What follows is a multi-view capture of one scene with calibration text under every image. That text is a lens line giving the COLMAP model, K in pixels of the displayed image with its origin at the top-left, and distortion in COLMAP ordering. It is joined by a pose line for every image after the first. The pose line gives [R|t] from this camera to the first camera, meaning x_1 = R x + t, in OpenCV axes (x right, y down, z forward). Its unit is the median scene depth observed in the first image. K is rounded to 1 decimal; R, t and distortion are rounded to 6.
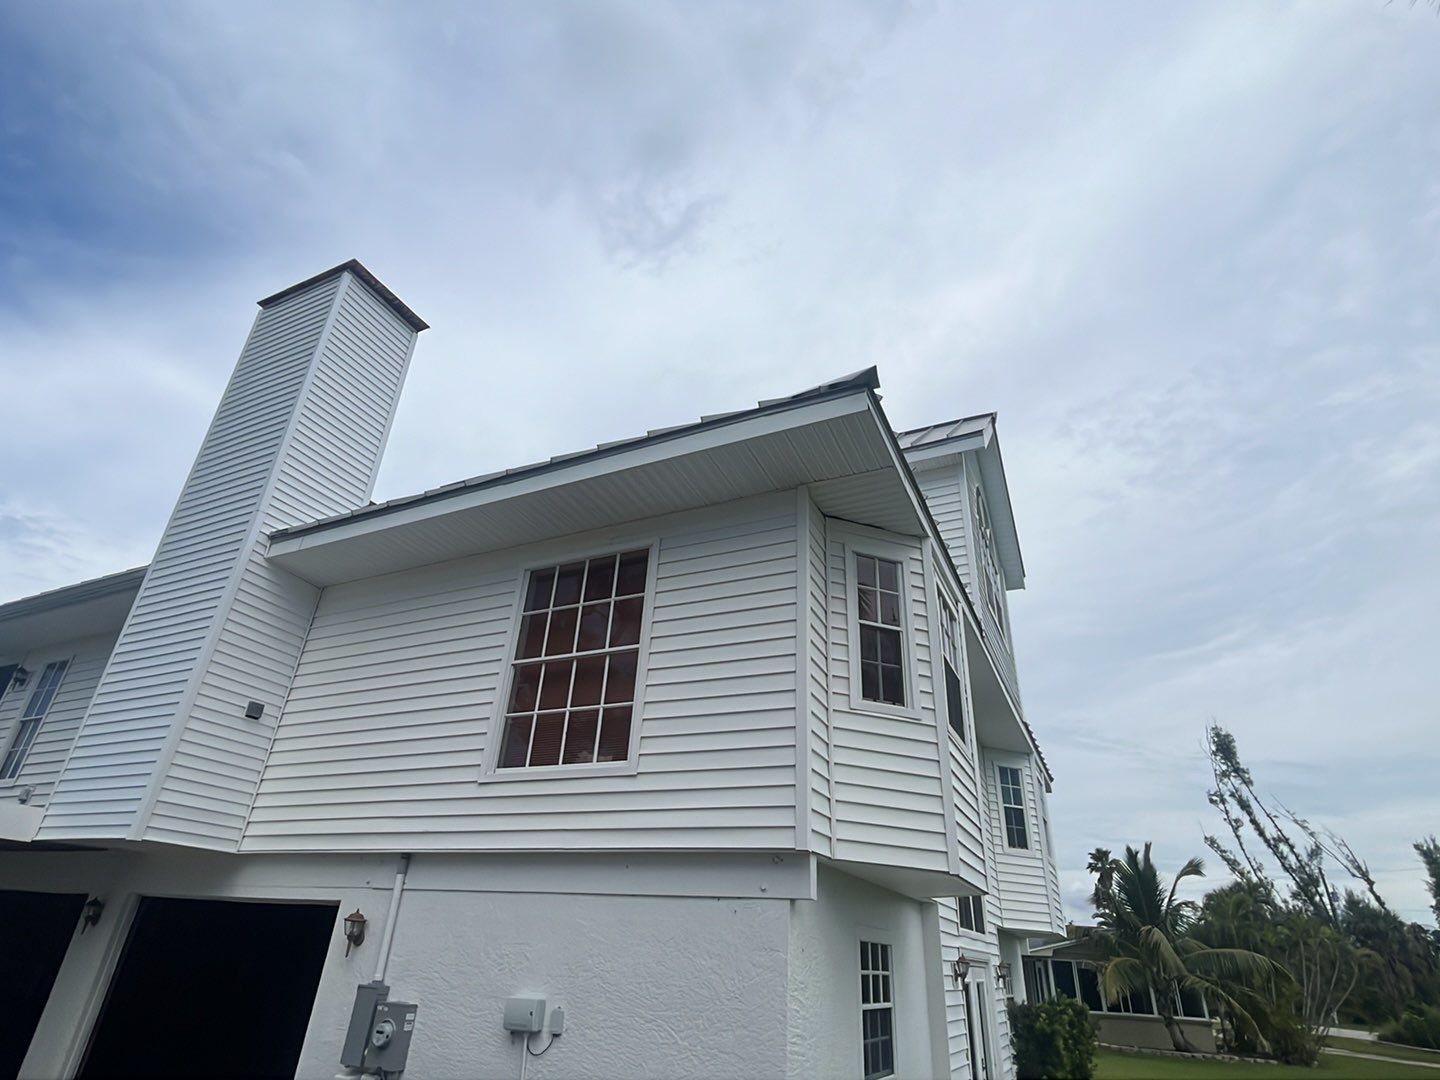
lens RADIAL K [[763.5, 0, 720.0], [0, 763.5, 540.0], [0, 0, 1]] dist [0.000960, -0.000001]
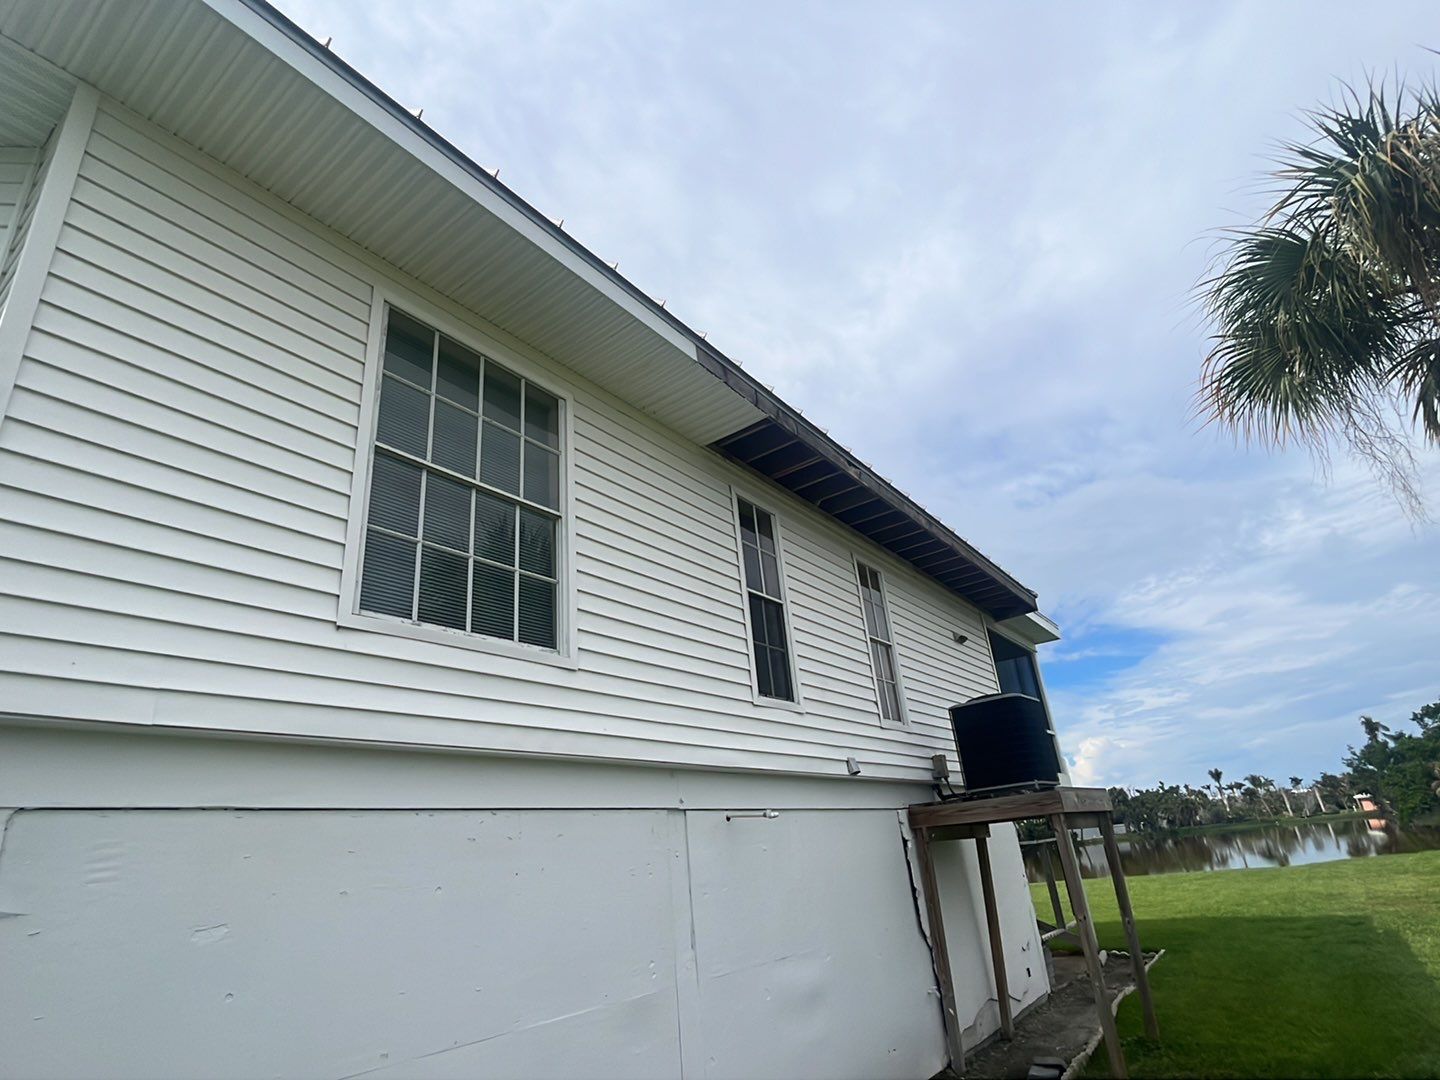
lens RADIAL K [[763.5, 0, 720.0], [0, 763.5, 540.0], [0, 0, 1]] dist [0.000960, -0.000001]
pose [[0.169078, 0.326846, 0.929830, -0.806021], [-0.375471, 0.893633, -0.245848, 0.296968], [-0.911282, -0.307557, 0.273815, 0.619455]]
